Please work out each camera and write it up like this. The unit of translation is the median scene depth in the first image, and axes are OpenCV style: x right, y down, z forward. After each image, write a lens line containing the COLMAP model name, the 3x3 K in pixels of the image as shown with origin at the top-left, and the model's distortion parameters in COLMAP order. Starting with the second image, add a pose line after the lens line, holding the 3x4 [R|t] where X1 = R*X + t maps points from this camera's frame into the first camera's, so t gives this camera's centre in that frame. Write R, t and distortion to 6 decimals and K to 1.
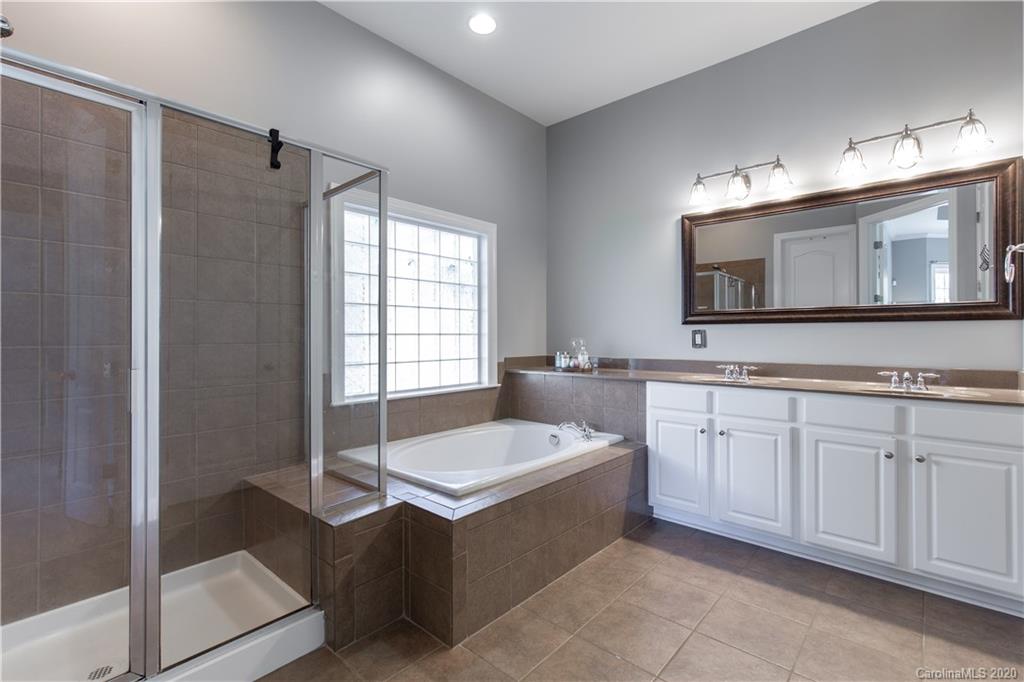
lens RADIAL K [[467.2, 0, 515.2], [0, 467.2, 336.9], [0, 0, 1]] dist [0.002228, 0.000238]
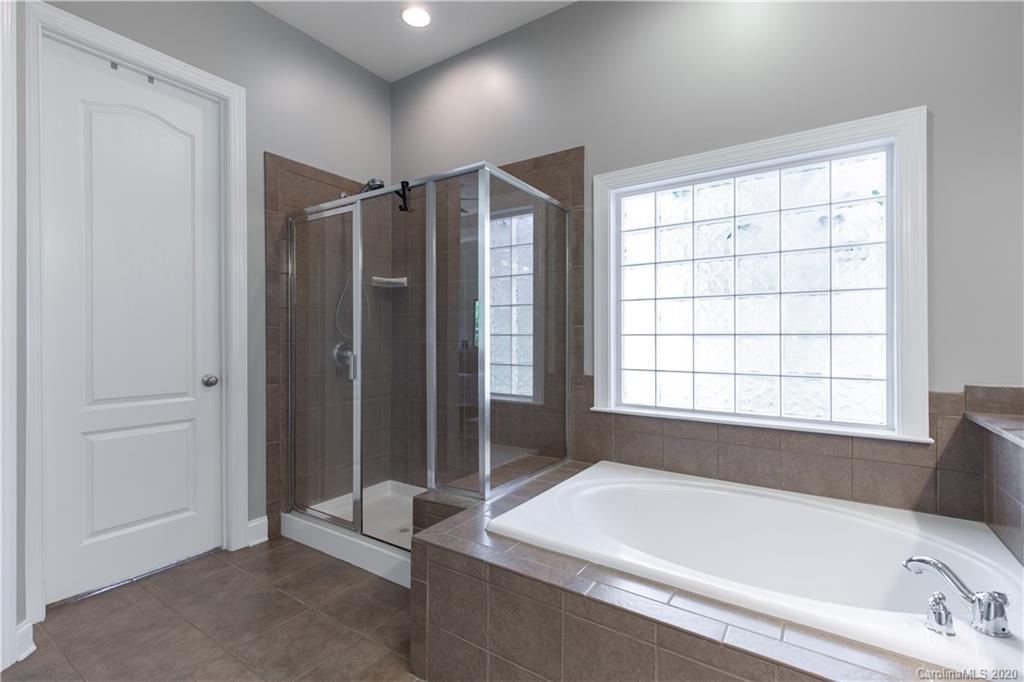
lens RADIAL K [[467.2, 0, 514.2], [0, 467.2, 334.3], [0, 0, 1]] dist [0.002228, 0.000238]
pose [[0.124425, 0.000542, -0.992229, 0.407581], [-0.004462, 0.999990, -0.000013, -0.003537], [0.992219, 0.004429, 0.124426, 0.544852]]
